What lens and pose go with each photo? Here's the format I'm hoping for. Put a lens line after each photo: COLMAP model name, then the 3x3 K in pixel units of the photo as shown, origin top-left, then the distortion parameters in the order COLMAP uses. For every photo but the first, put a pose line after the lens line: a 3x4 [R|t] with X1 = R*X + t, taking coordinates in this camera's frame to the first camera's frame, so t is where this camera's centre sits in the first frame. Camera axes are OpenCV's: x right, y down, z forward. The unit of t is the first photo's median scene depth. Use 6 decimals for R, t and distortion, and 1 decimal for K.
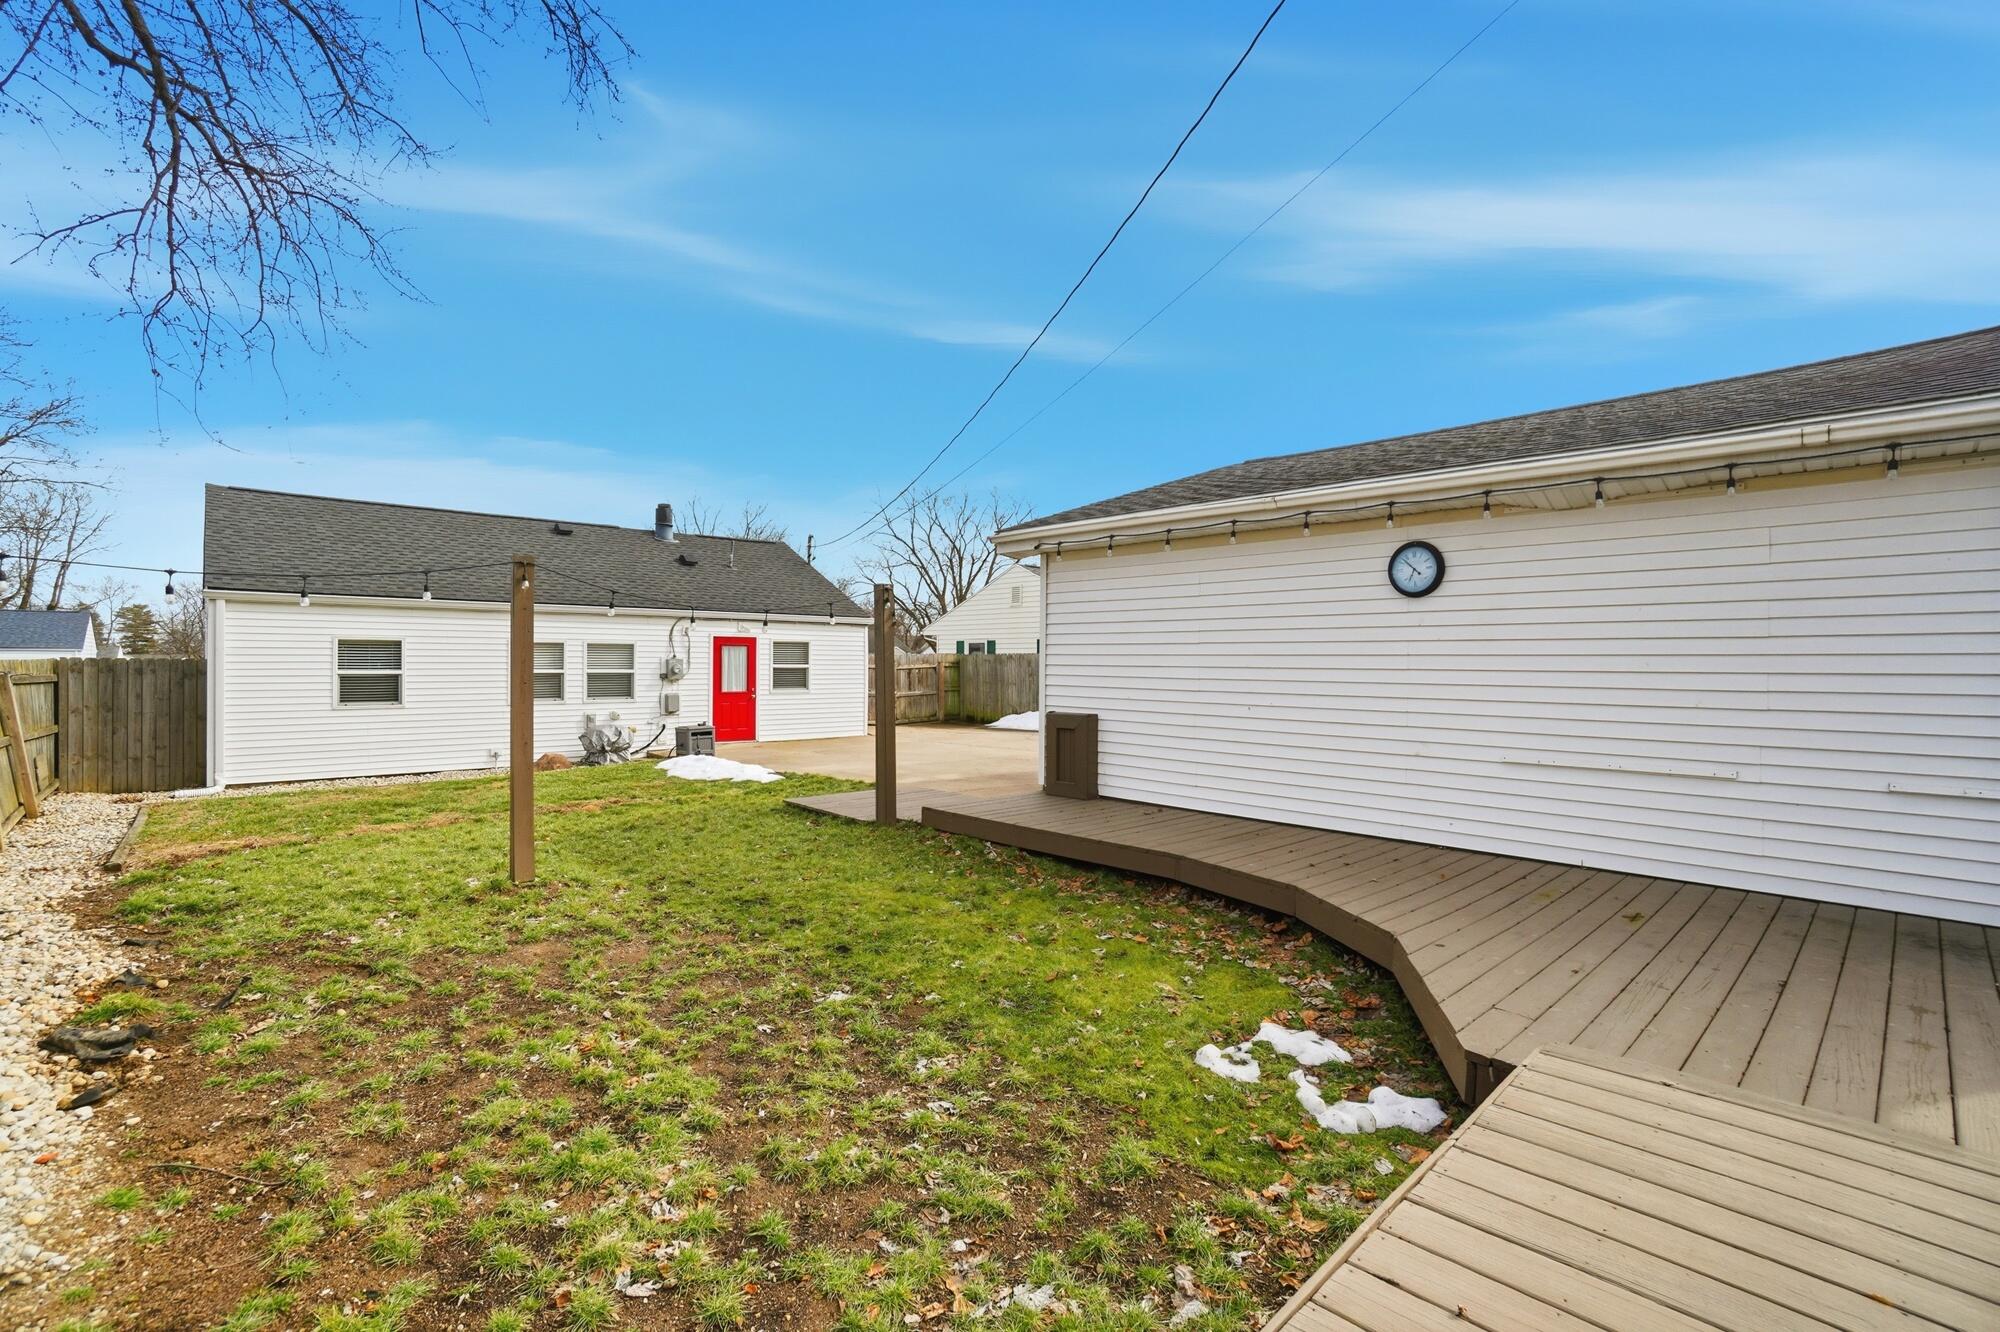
lens RADIAL K [[890.3, 0, 982.4], [0, 890.3, 652.3], [0, 0, 1]] dist [-0.058756, 0.021223]
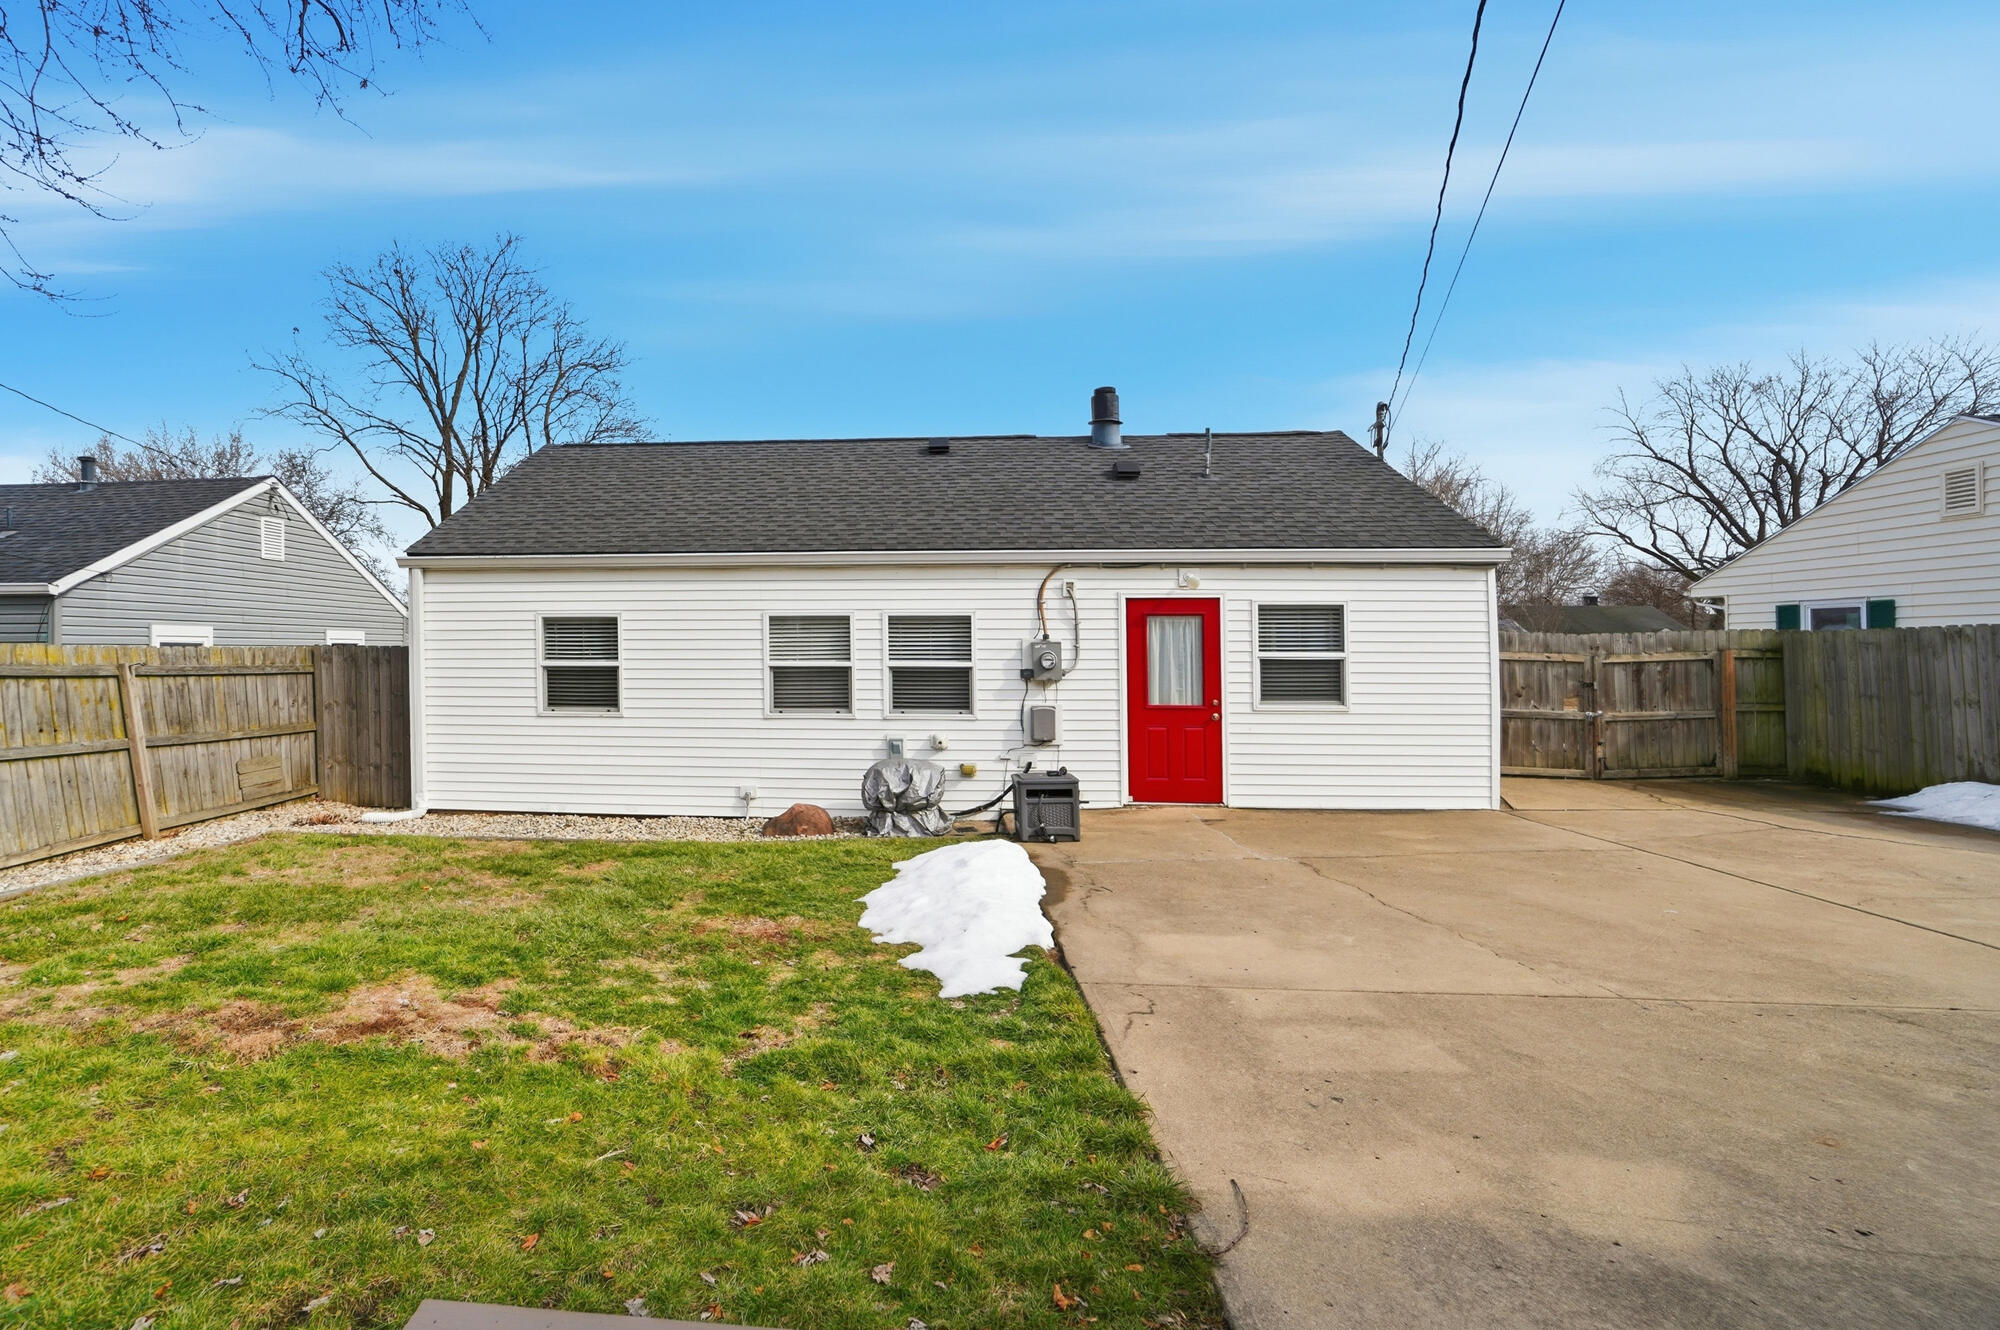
lens RADIAL K [[894.1, 0, 916.1], [0, 894.1, 635.7], [0, 0, 1]] dist [-0.046267, 0.012438]
pose [[0.677903, -0.016980, -0.734955, -0.002868], [0.009579, 0.999852, -0.014265, 0.011002], [0.735089, 0.002631, 0.677966, 0.592898]]
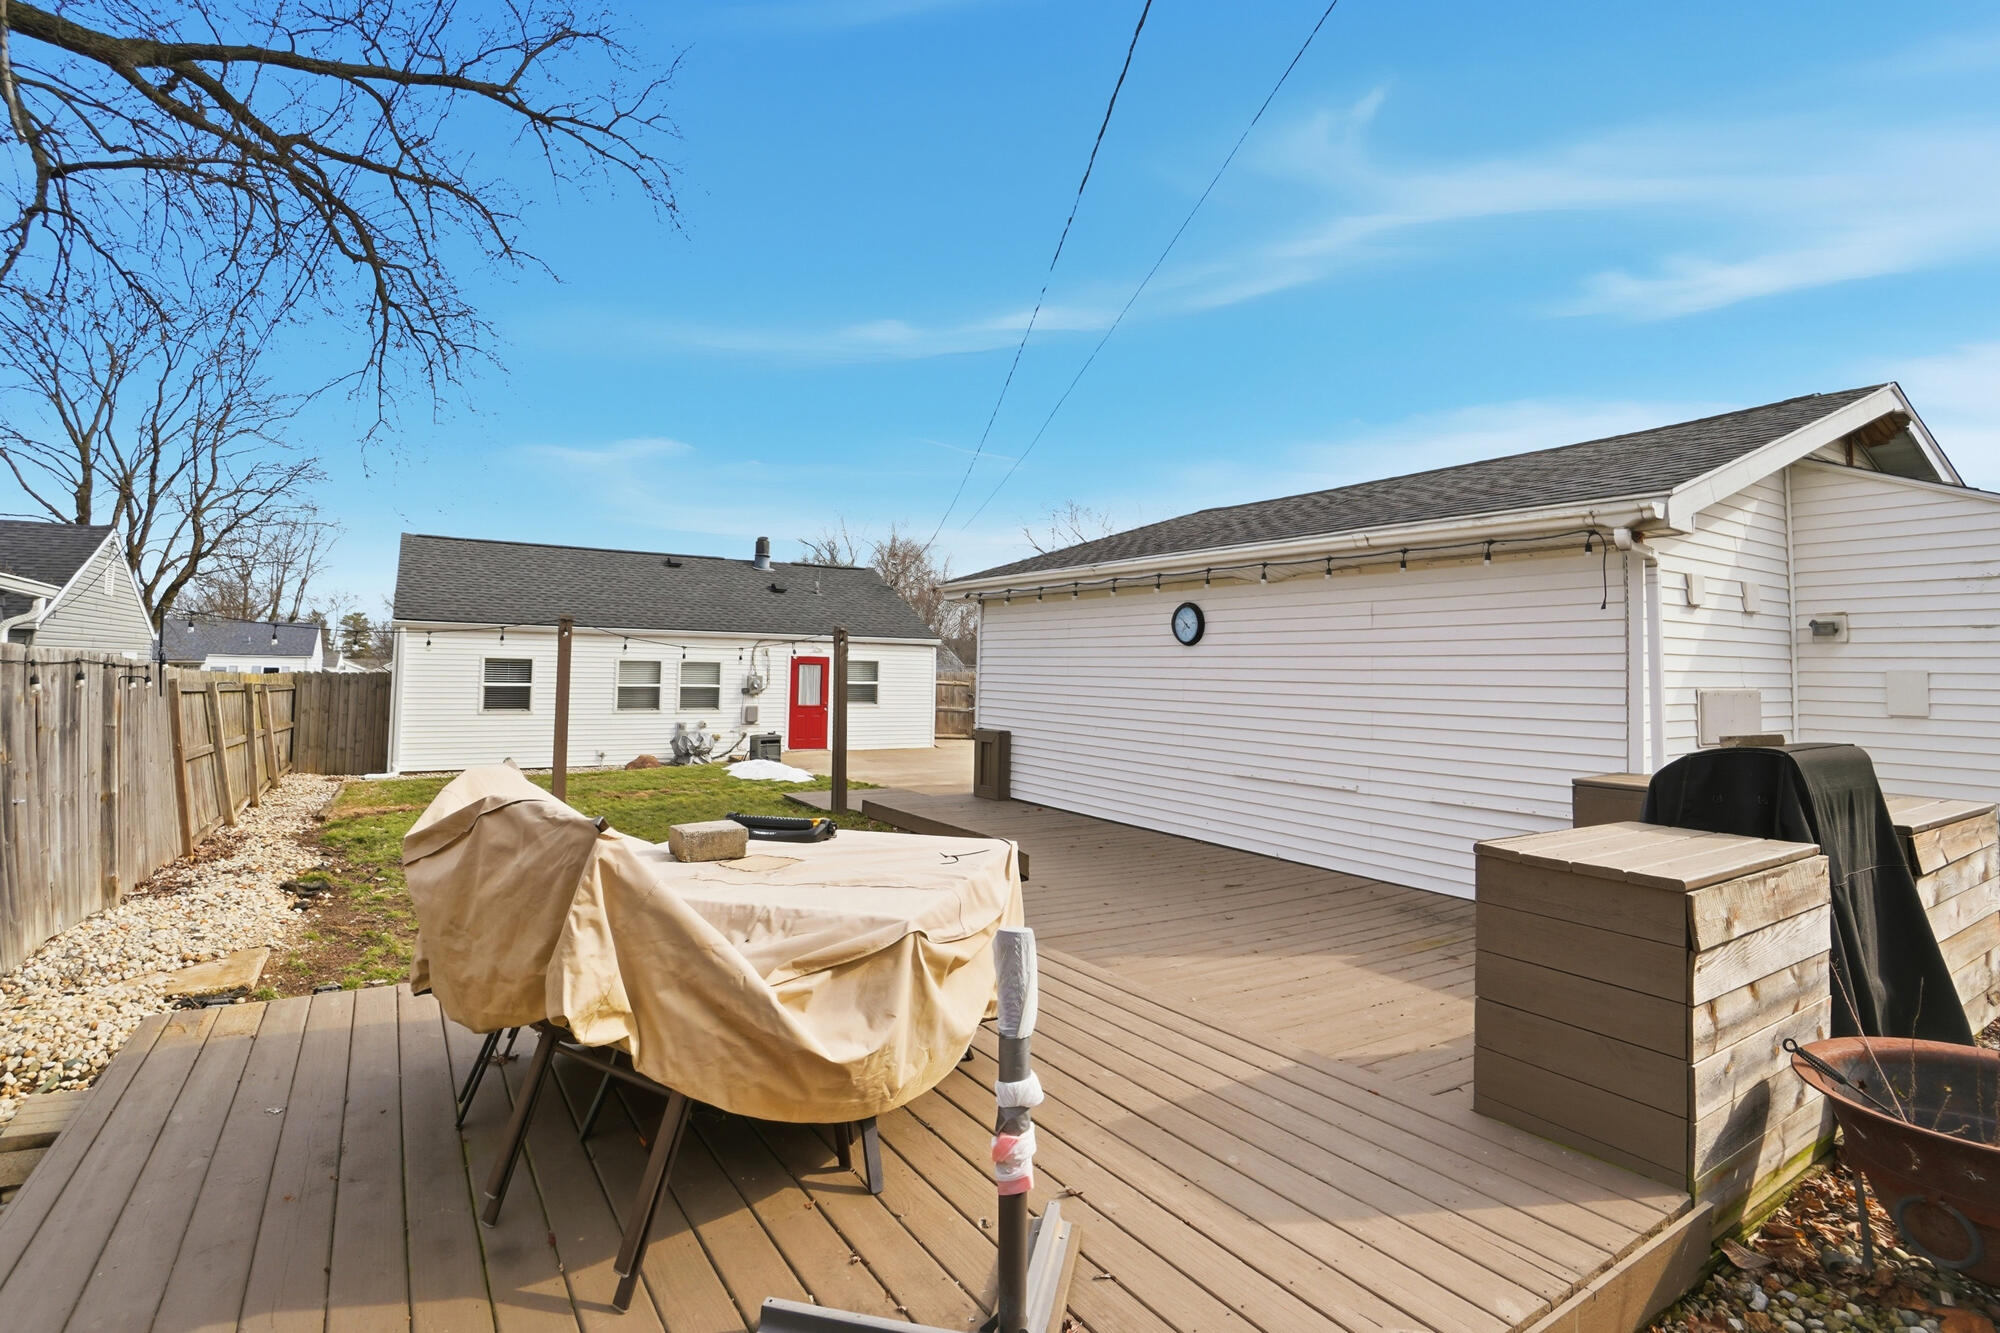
lens RADIAL K [[966.5, 0, 987.2], [0, 966.5, 584.1], [0, 0, 1]] dist [-0.035070, 0.001021]
pose [[0.981121, -0.006434, -0.193286, 0.200706], [-0.008975, 0.996855, -0.078737, -0.016190], [0.193184, 0.078985, 0.977978, -0.190378]]
